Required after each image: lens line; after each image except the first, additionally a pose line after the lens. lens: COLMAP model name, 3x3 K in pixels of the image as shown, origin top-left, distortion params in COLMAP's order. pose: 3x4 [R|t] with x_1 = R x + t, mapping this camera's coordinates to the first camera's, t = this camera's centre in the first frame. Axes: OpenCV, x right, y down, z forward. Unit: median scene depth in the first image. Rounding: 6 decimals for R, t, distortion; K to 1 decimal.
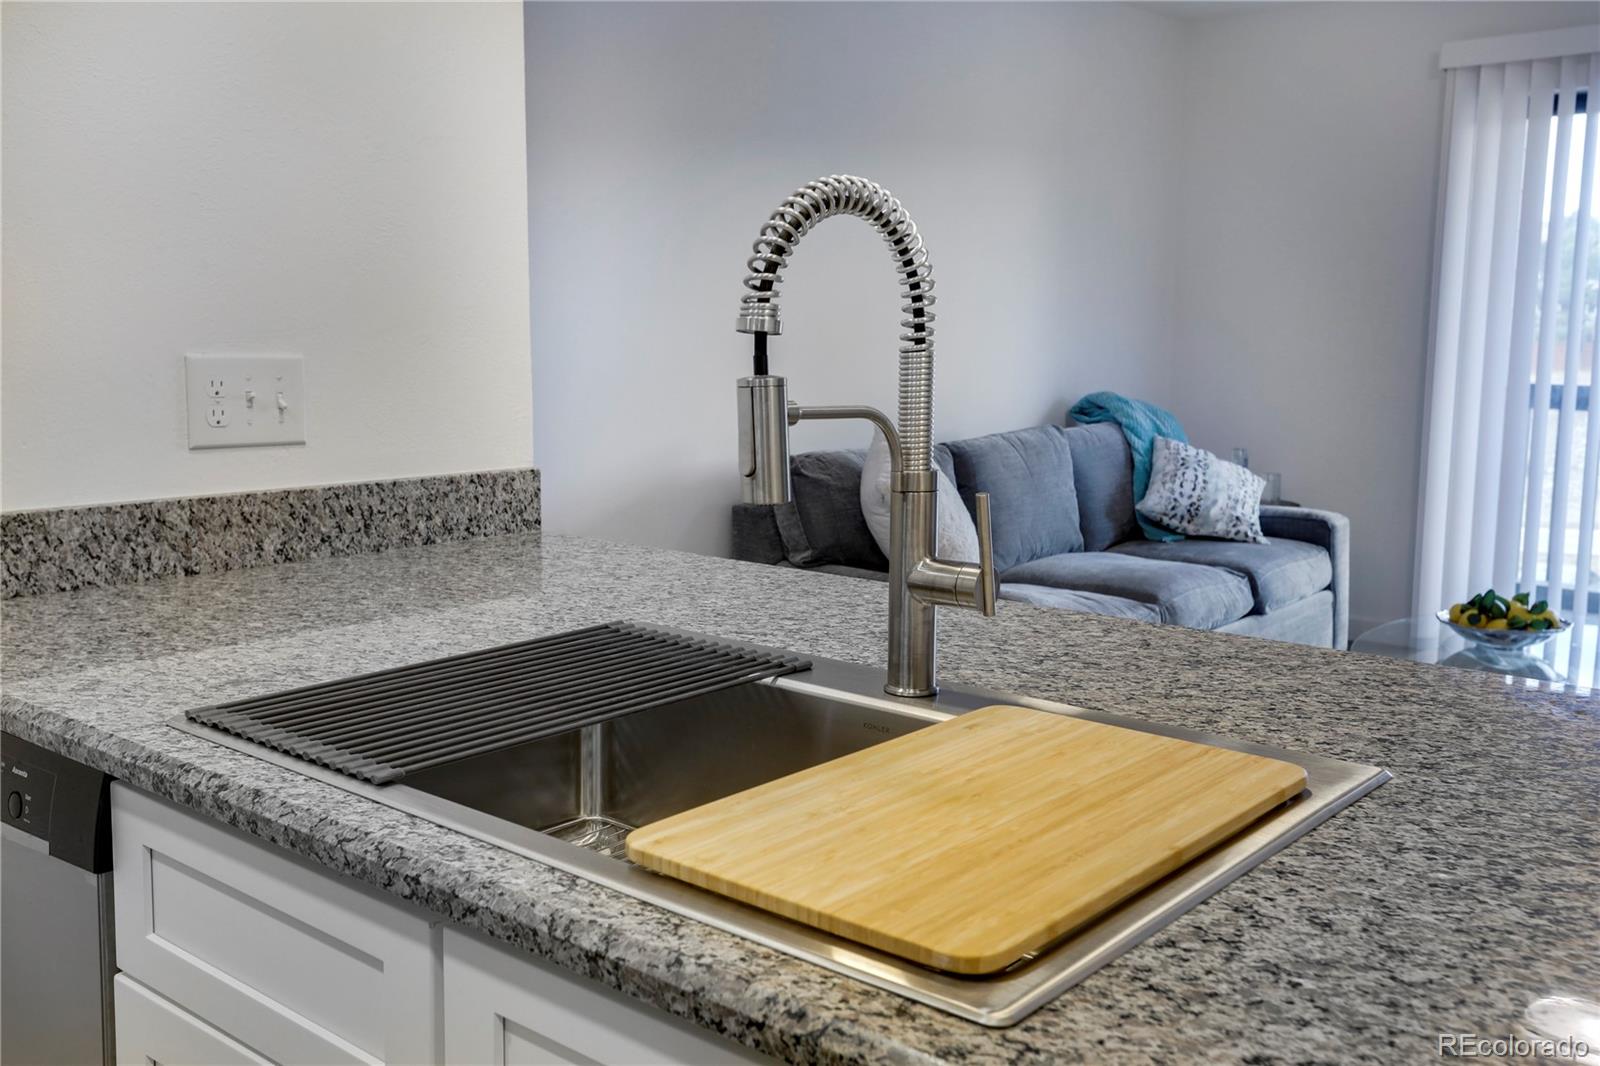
lens RADIAL K [[1486.5, 0, 779.9], [0, 1486.5, 508.7], [0, 0, 1]] dist [0.063673, 0.000000]
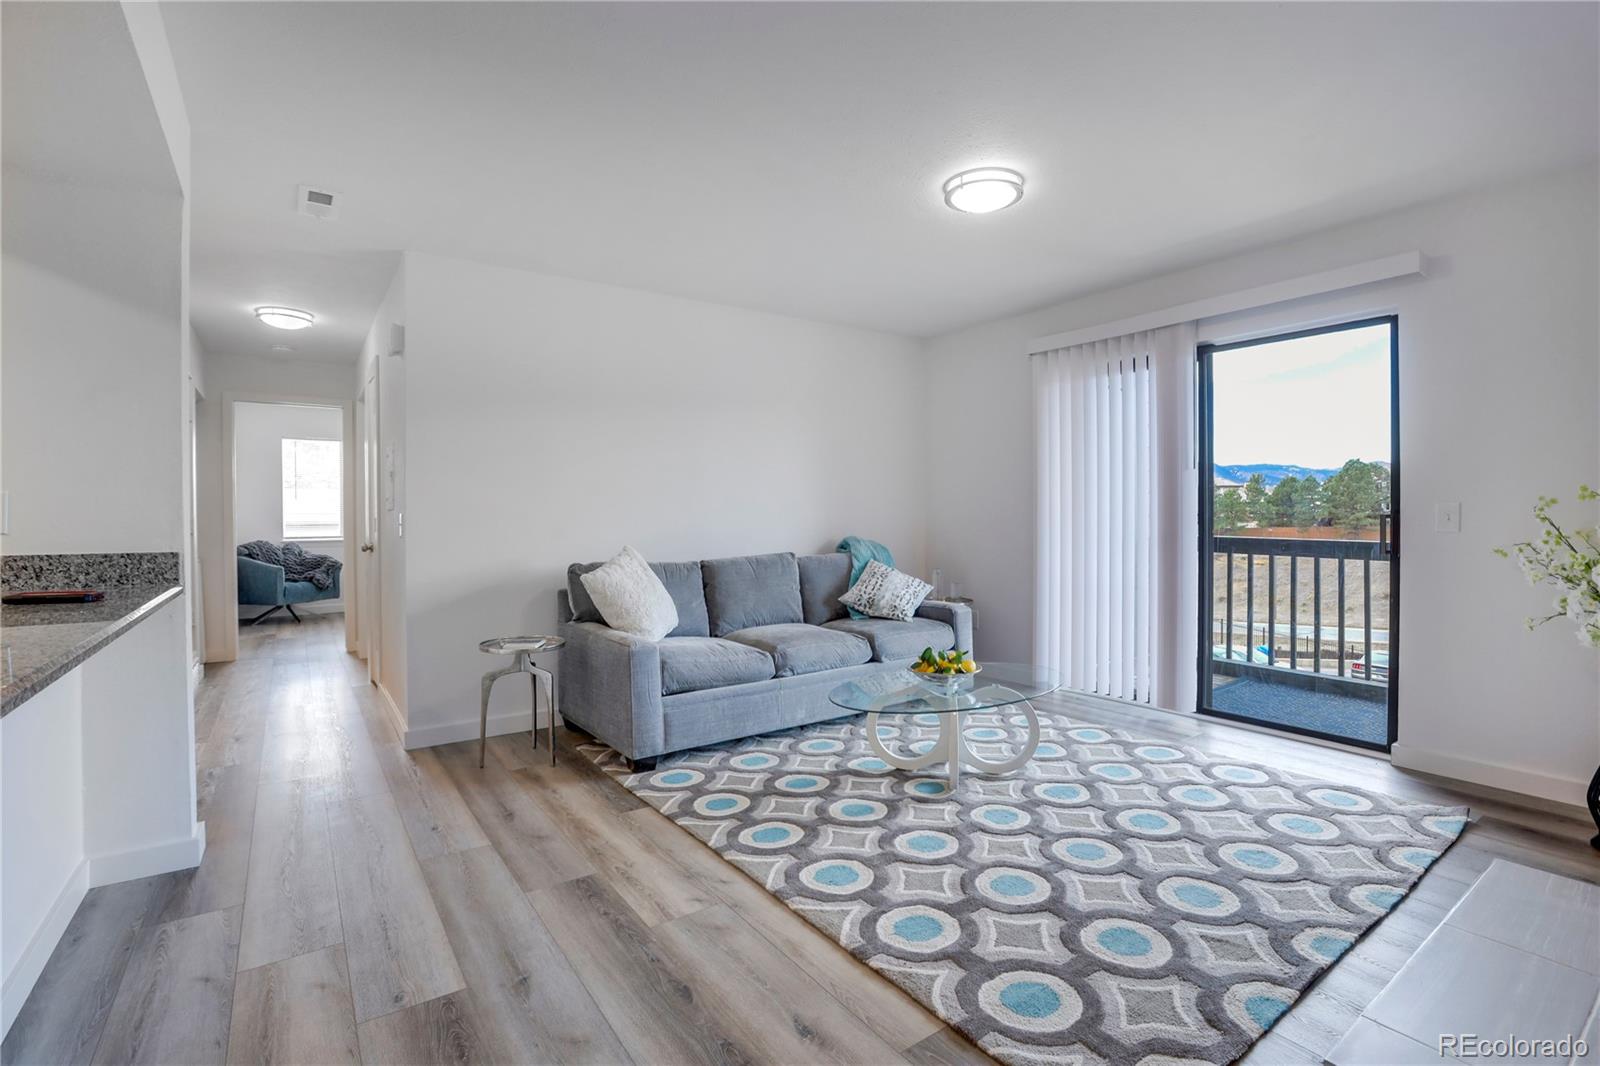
lens RADIAL K [[727.0, 0, 813.1], [0, 727.0, 519.0], [0, 0, 1]] dist [-0.044583, 0.013337]
pose [[0.967919, -0.007825, -0.251141, 1.015539], [-0.023971, 0.992080, -0.123297, 0.027957], [0.250117, 0.125362, 0.960066, 0.370669]]
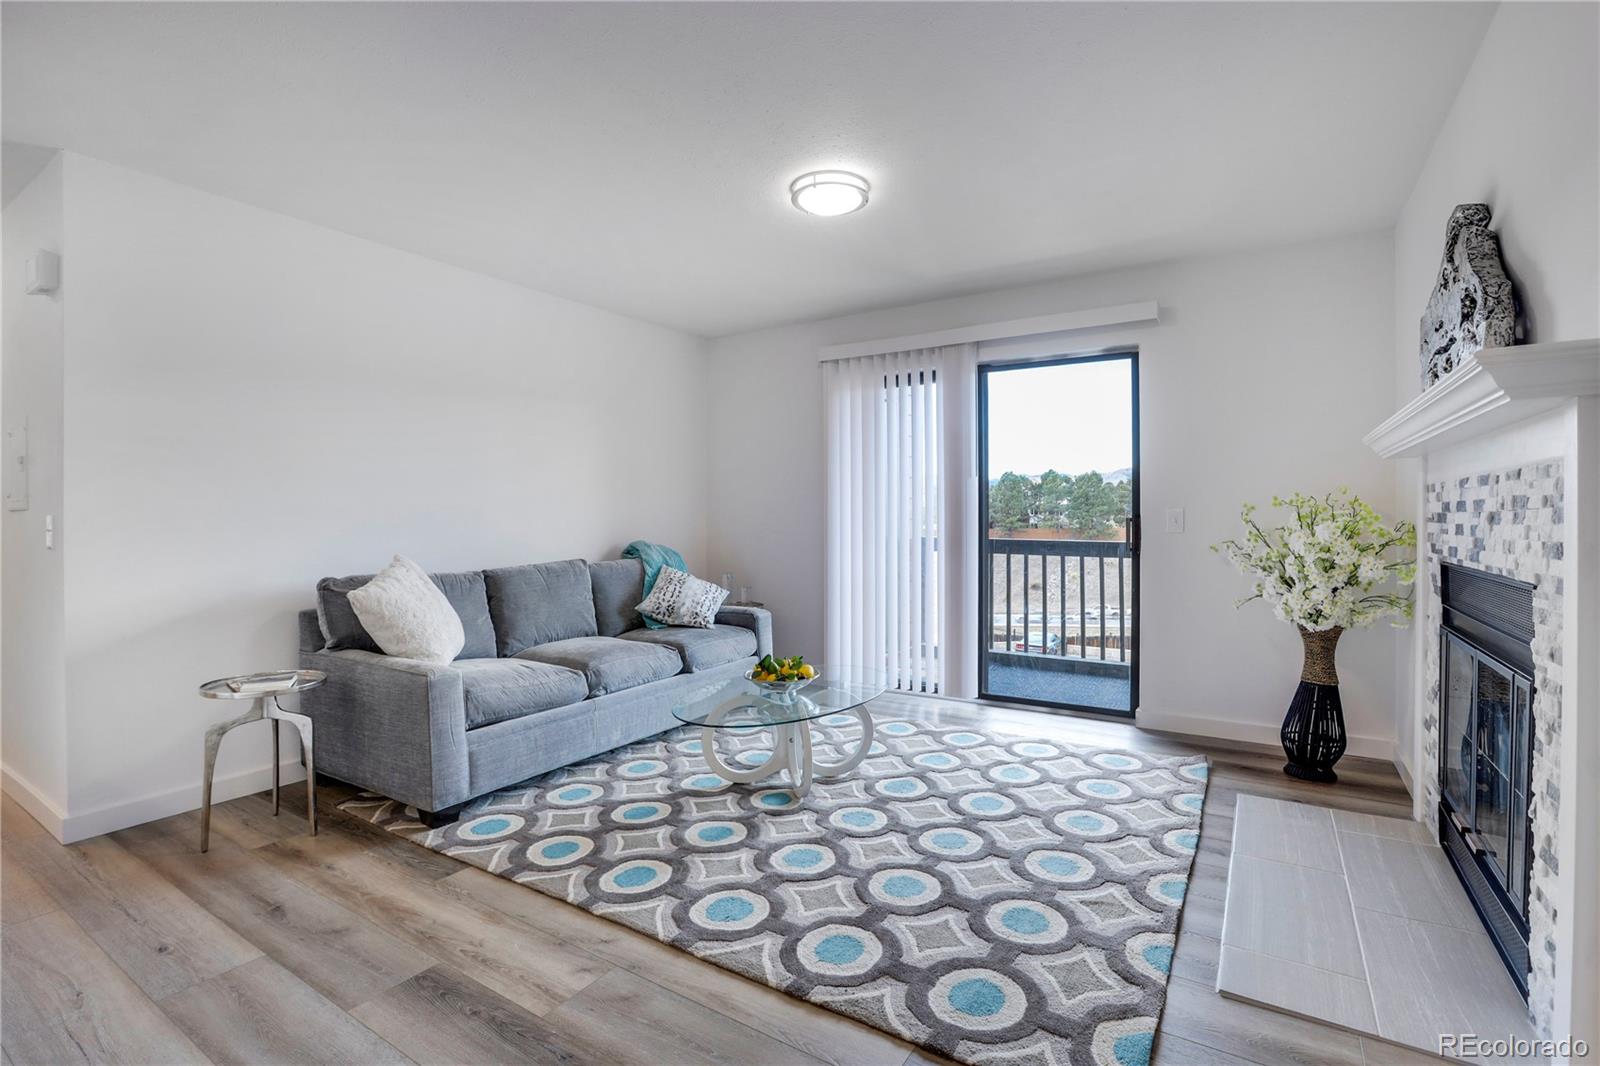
lens RADIAL K [[727.0, 0, 795.9], [0, 727.0, 517.2], [0, 0, 1]] dist [-0.044583, 0.013337]
pose [[0.992263, -0.007755, 0.123908, 0.754150], [0.024097, 0.991097, -0.130942, 0.020211], [-0.121789, 0.132914, 0.983616, 0.424077]]
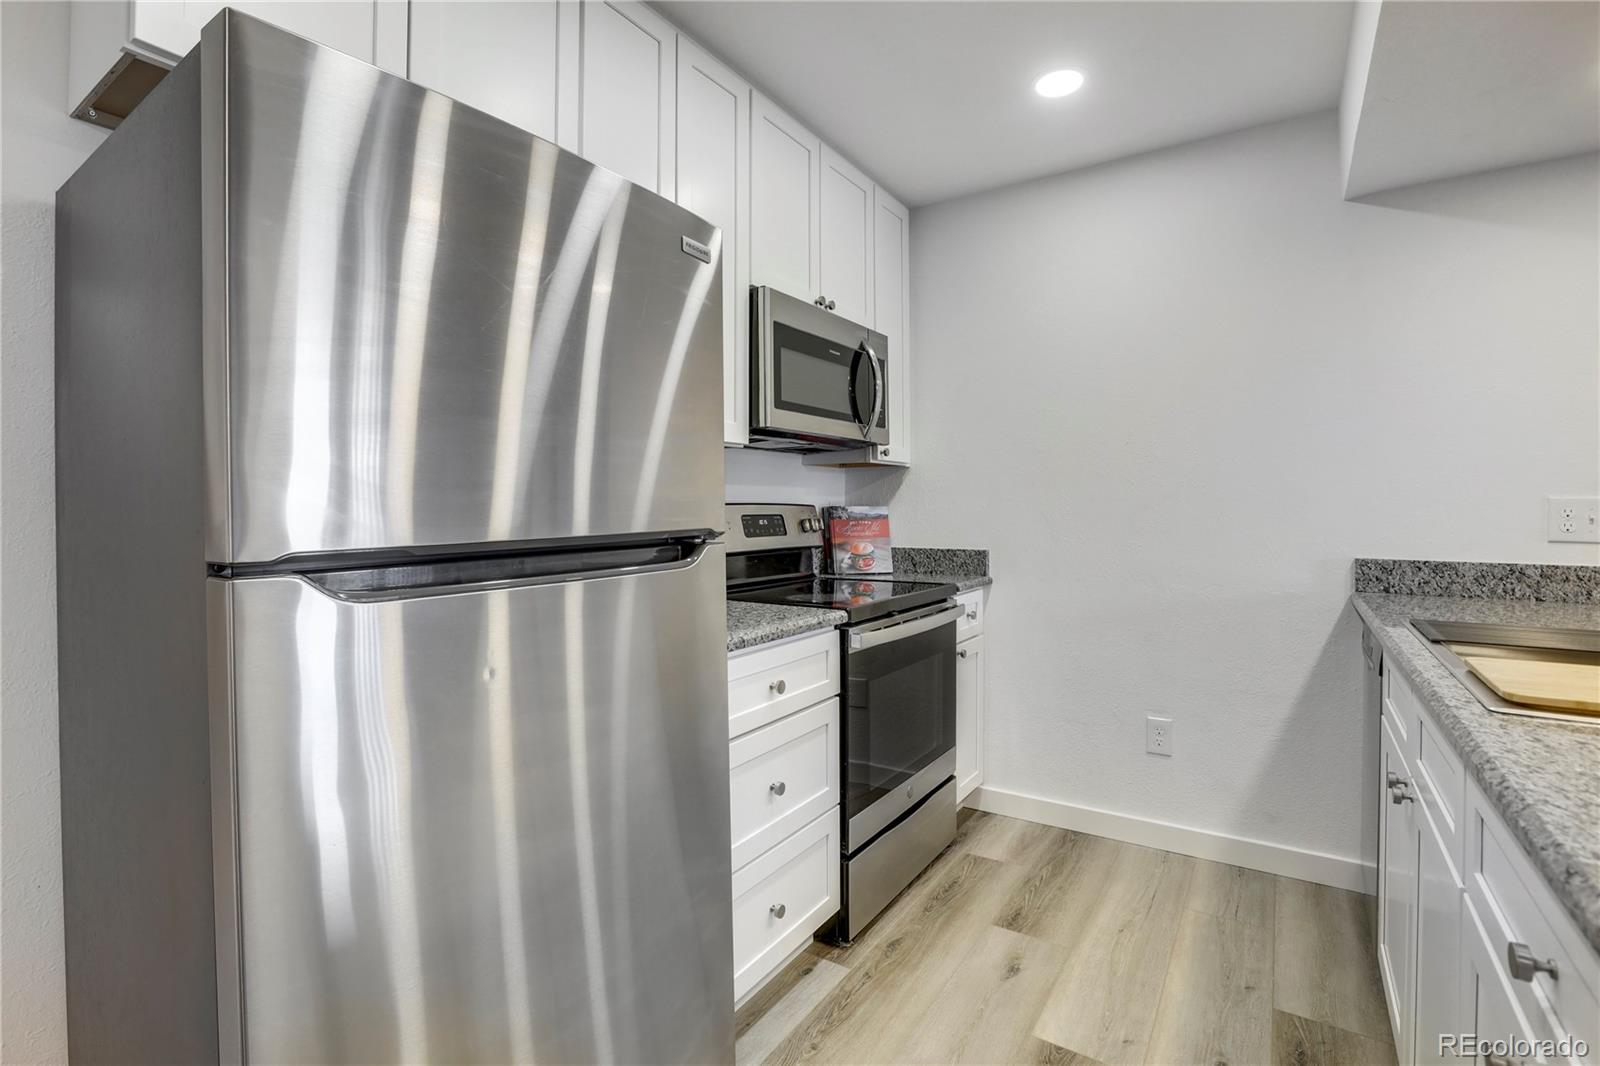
lens RADIAL K [[727.0, 0, 813.9], [0, 727.0, 505.6], [0, 0, 1]] dist [-0.044583, 0.013337]
pose [[0.128115, -0.008066, -0.991727, 0.433636], [-0.126434, 0.991675, -0.024399, 0.061372], [0.983667, 0.128514, 0.126029, -0.128883]]
